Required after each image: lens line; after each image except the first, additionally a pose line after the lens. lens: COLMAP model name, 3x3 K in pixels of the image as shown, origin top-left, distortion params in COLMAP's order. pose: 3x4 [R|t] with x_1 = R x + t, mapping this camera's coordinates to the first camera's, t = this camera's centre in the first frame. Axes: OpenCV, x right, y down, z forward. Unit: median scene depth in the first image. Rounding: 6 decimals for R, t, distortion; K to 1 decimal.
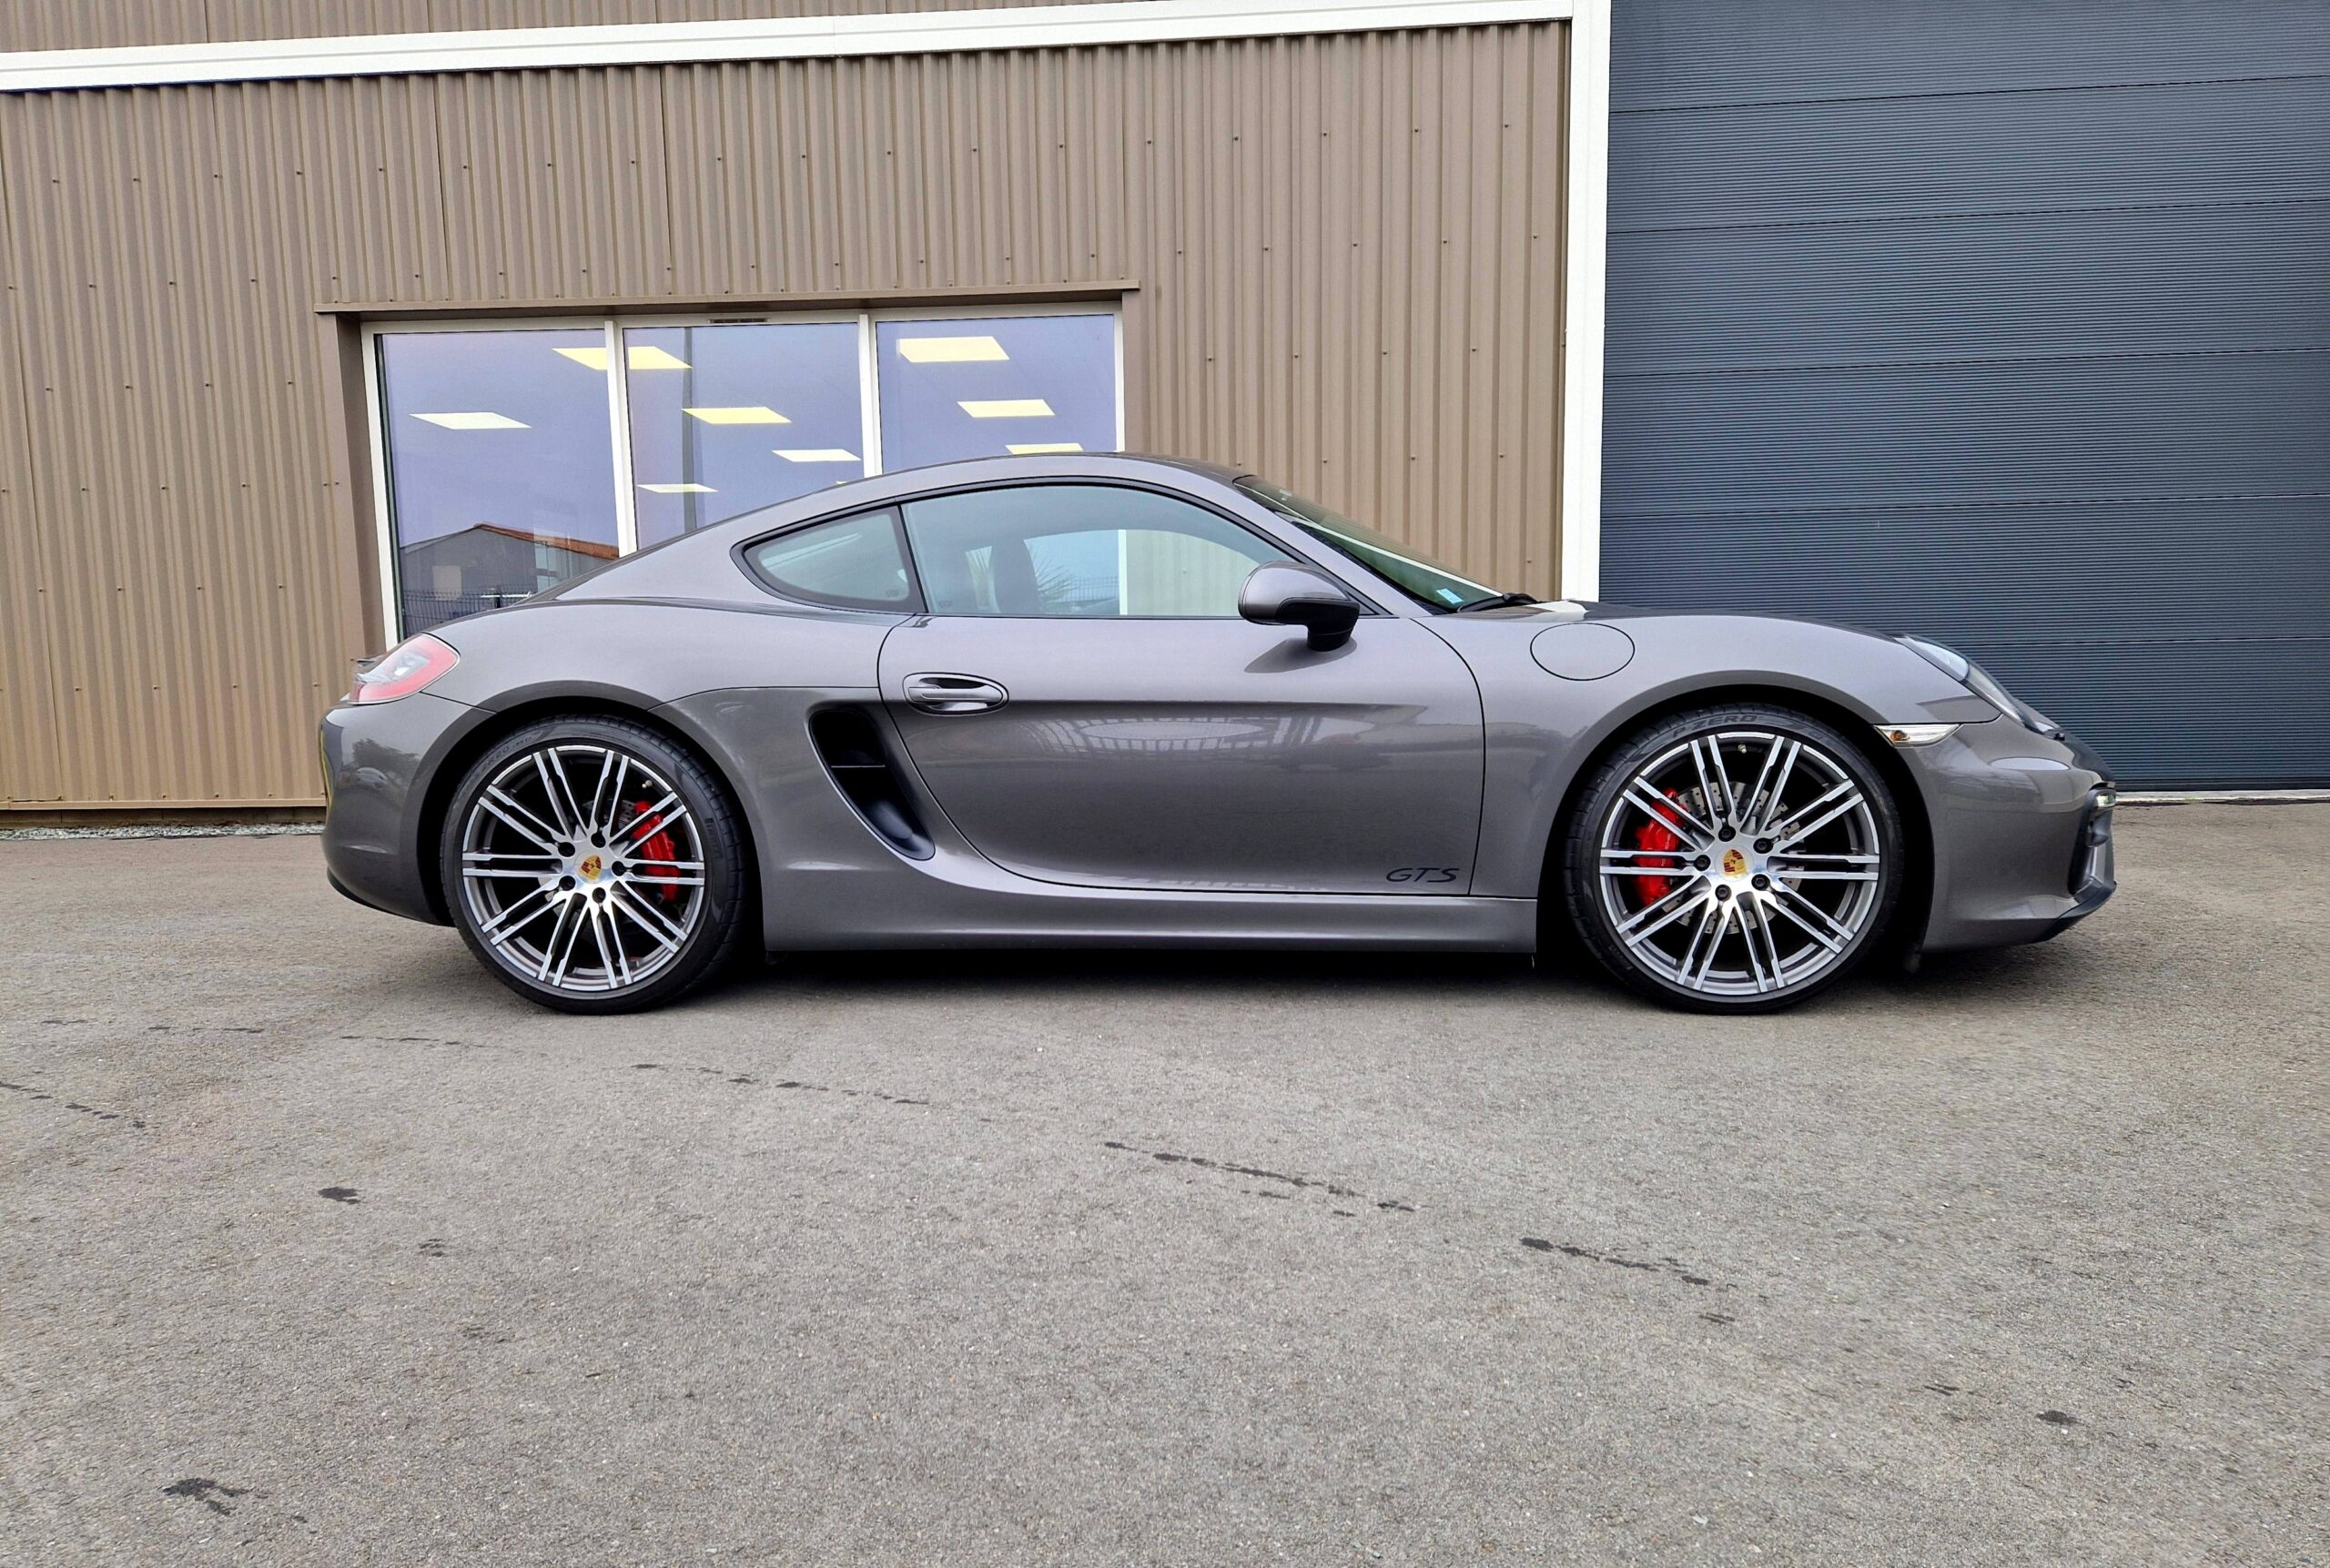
lens RADIAL K [[1556.0, 0, 1155.9], [0, 1556.0, 831.7], [0, 0, 1]] dist [0.064227, -0.032383]
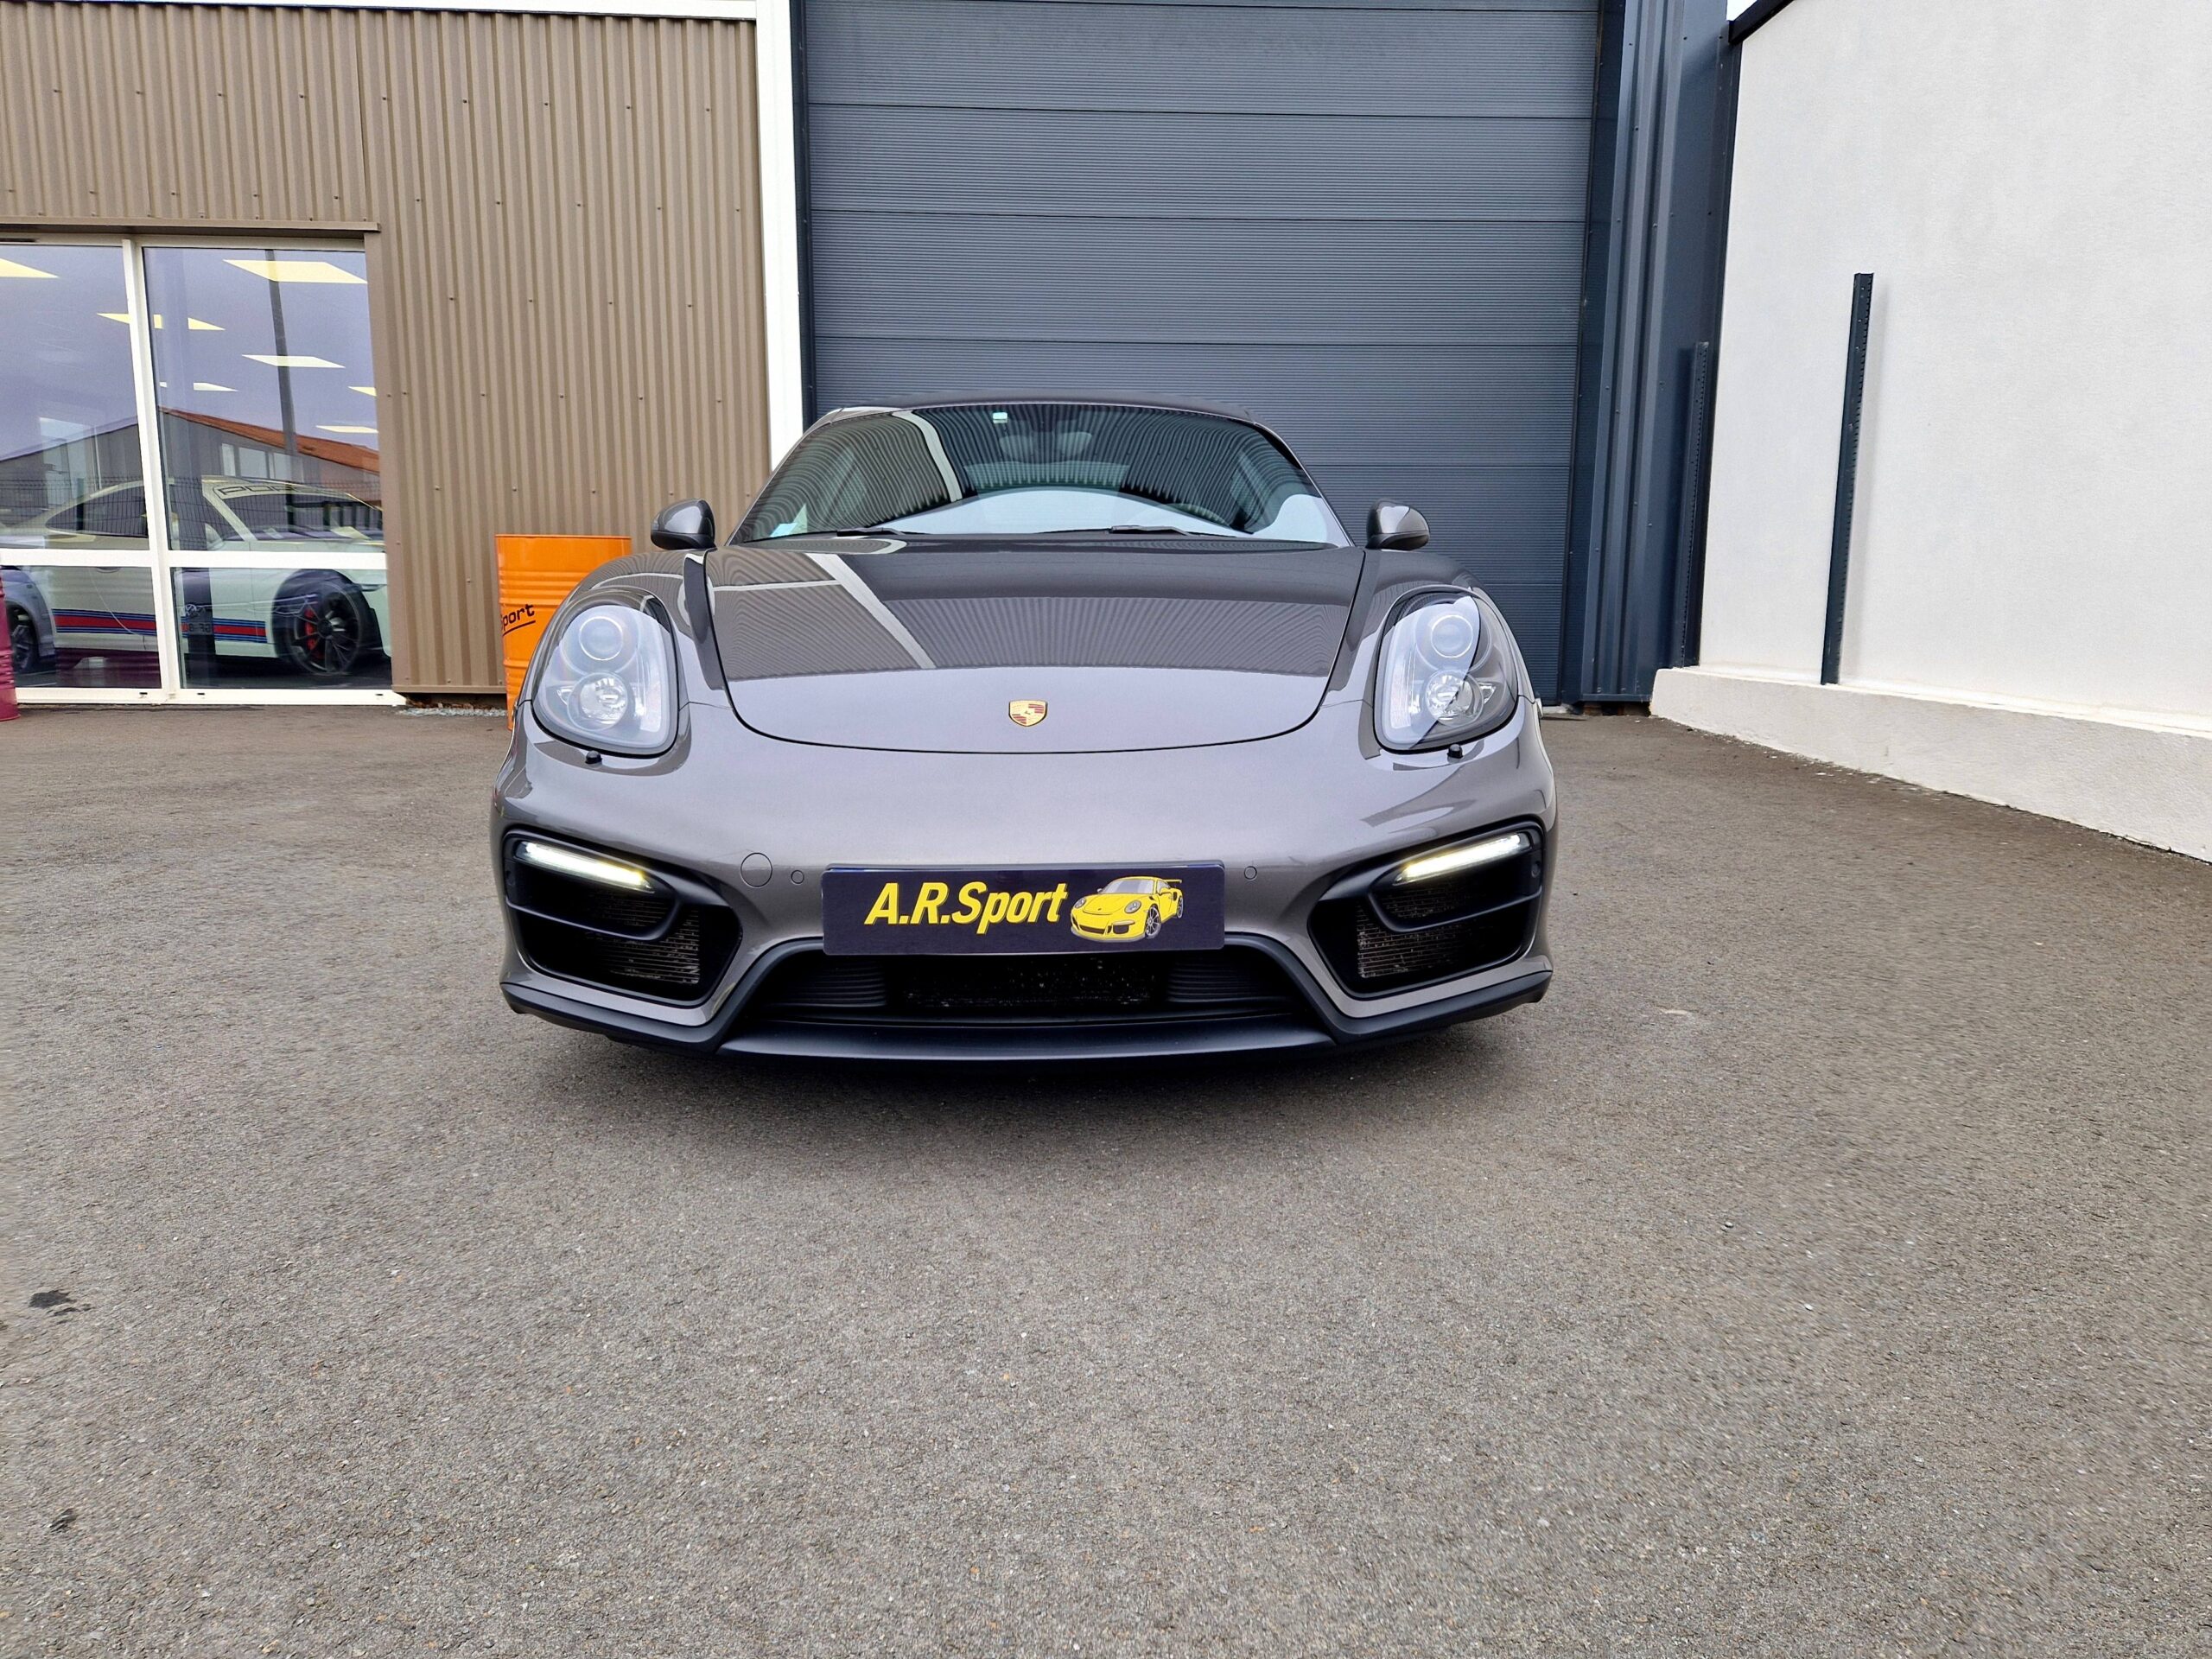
lens RADIAL K [[1481.5, 0, 1122.5], [0, 1481.5, 797.2], [0, 0, 1]] dist [0.075909, -0.069287]
pose [[0.993032, 0.009989, 0.117425, 0.962331], [-0.014755, 0.999099, 0.039790, 0.003332], [-0.116922, -0.041245, 0.992284, -0.324588]]
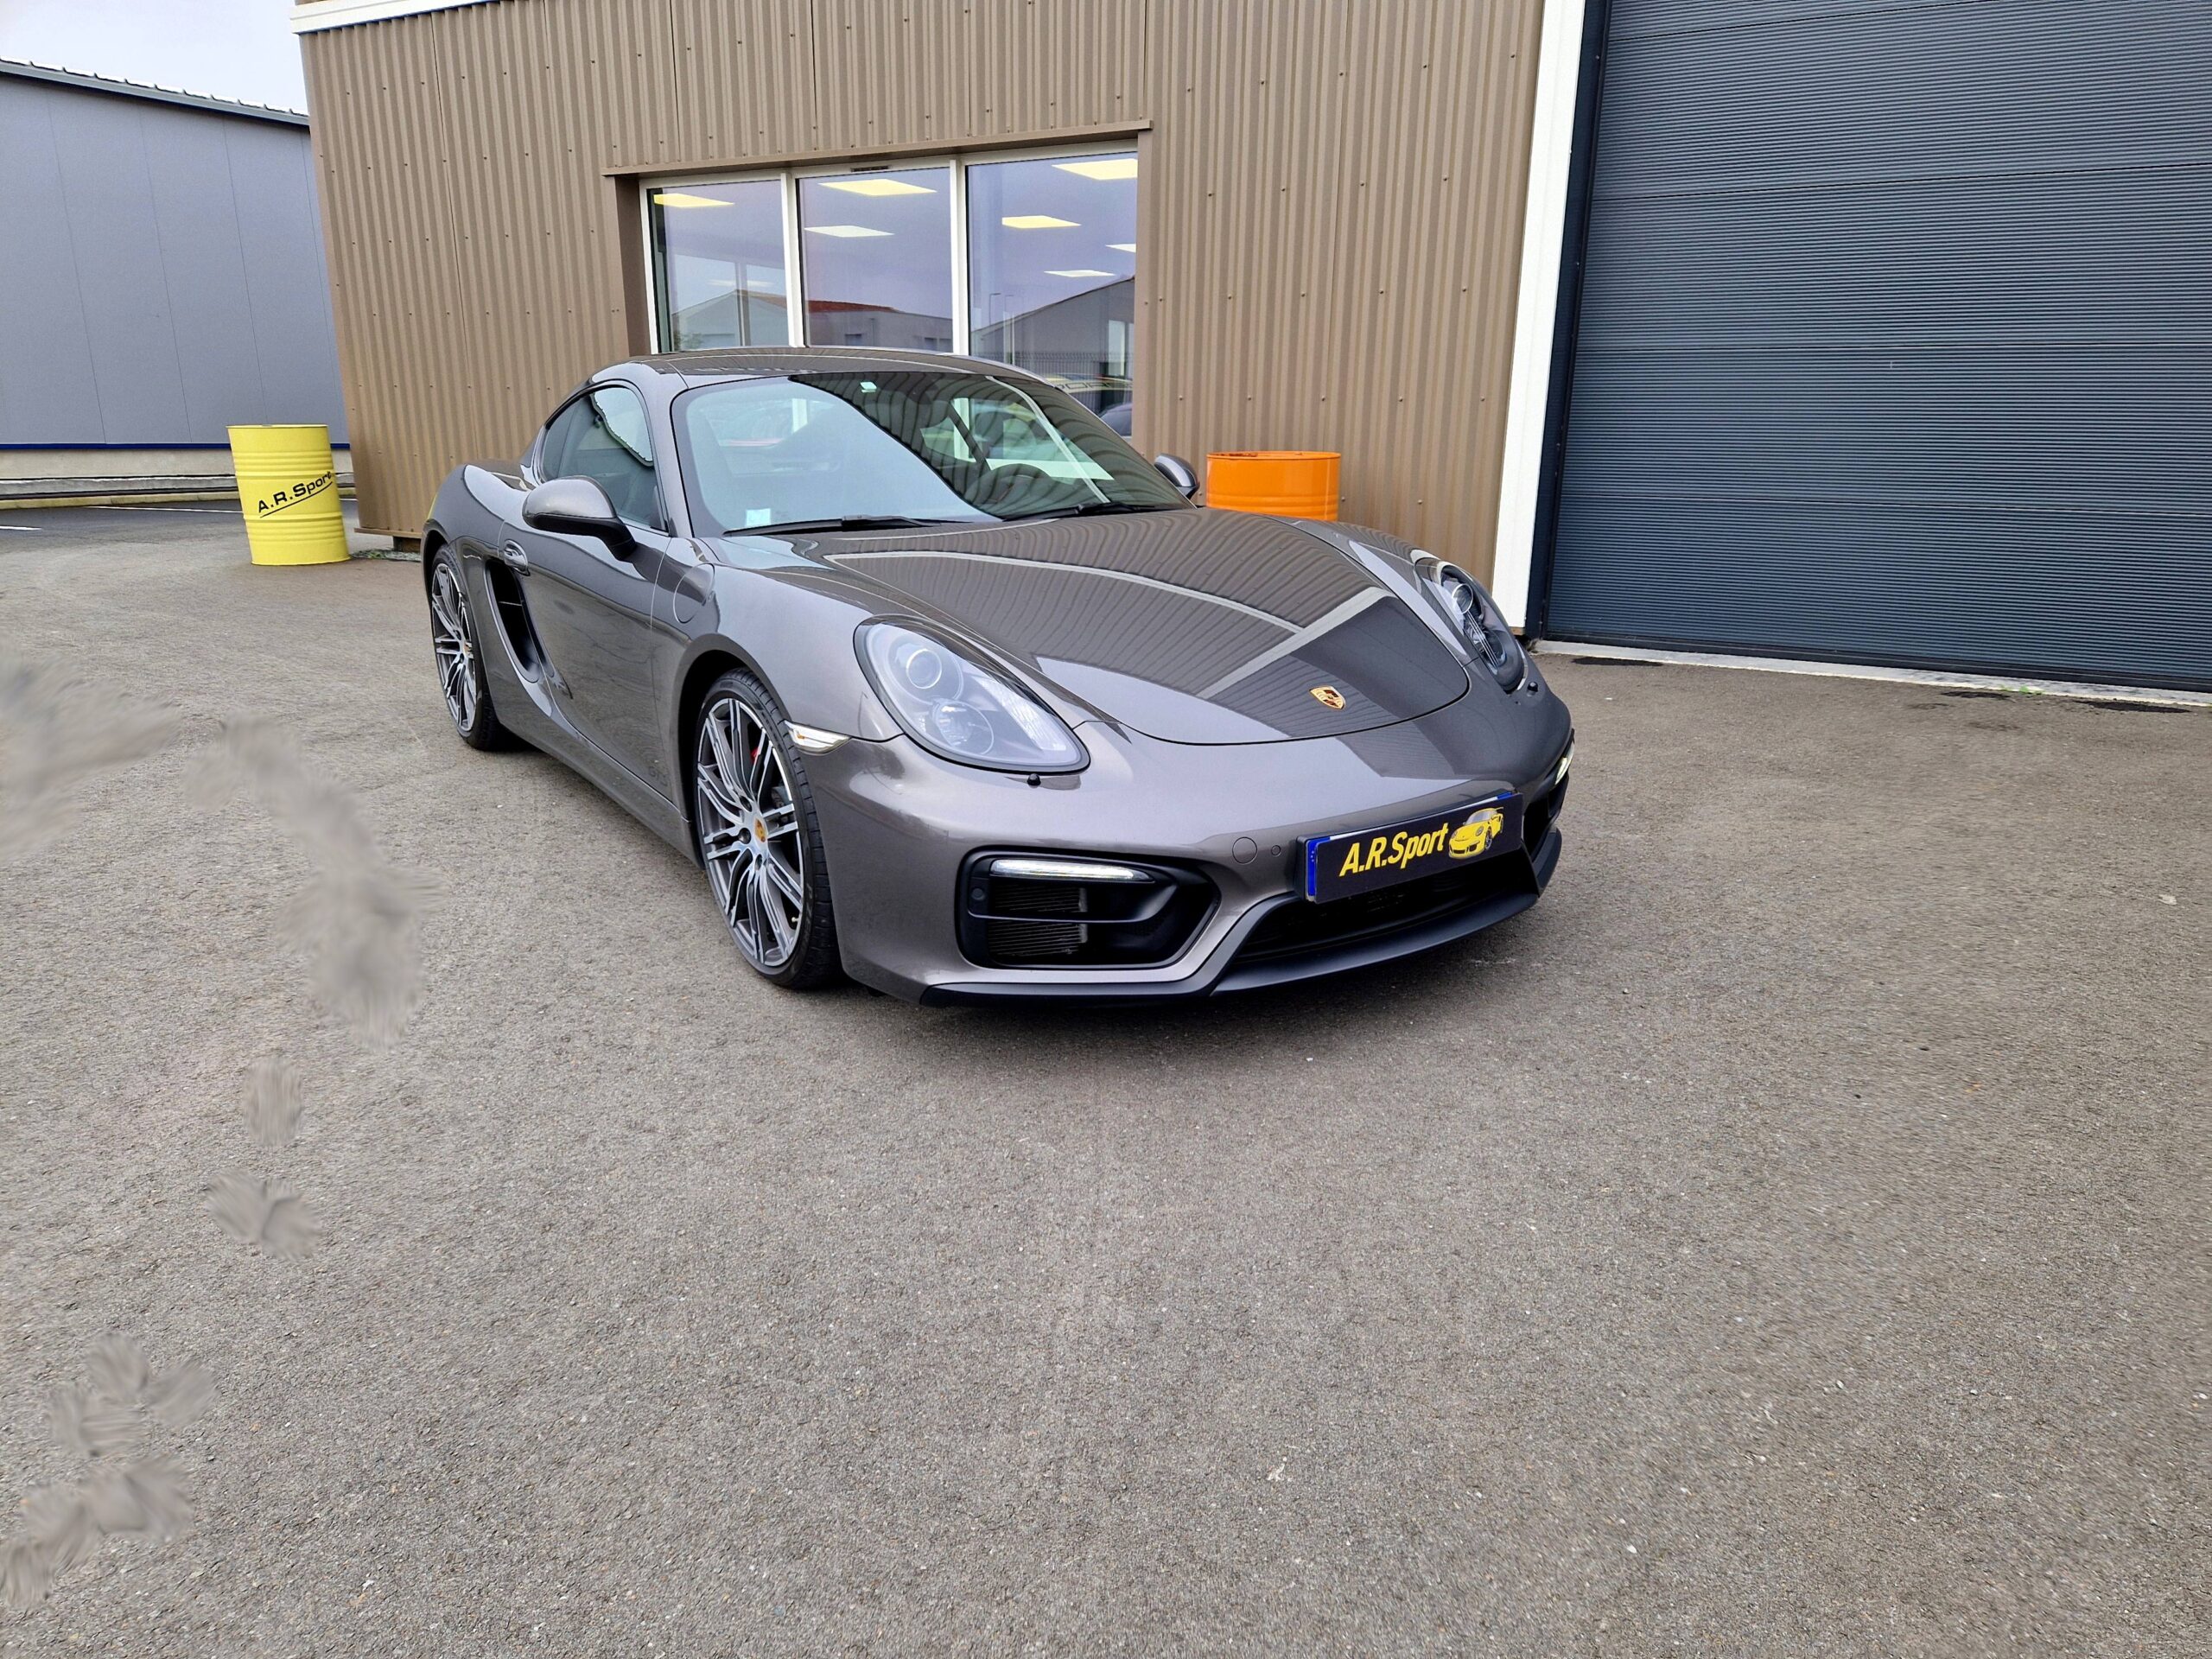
lens RADIAL K [[1481.5, 0, 1123.6], [0, 1481.5, 822.4], [0, 0, 1]] dist [0.075909, -0.069287]
pose [[0.898101, 0.145234, -0.415116, 1.174156], [-0.073831, 0.980293, 0.183236, -0.163185], [0.433547, -0.133916, 0.891125, 0.013723]]
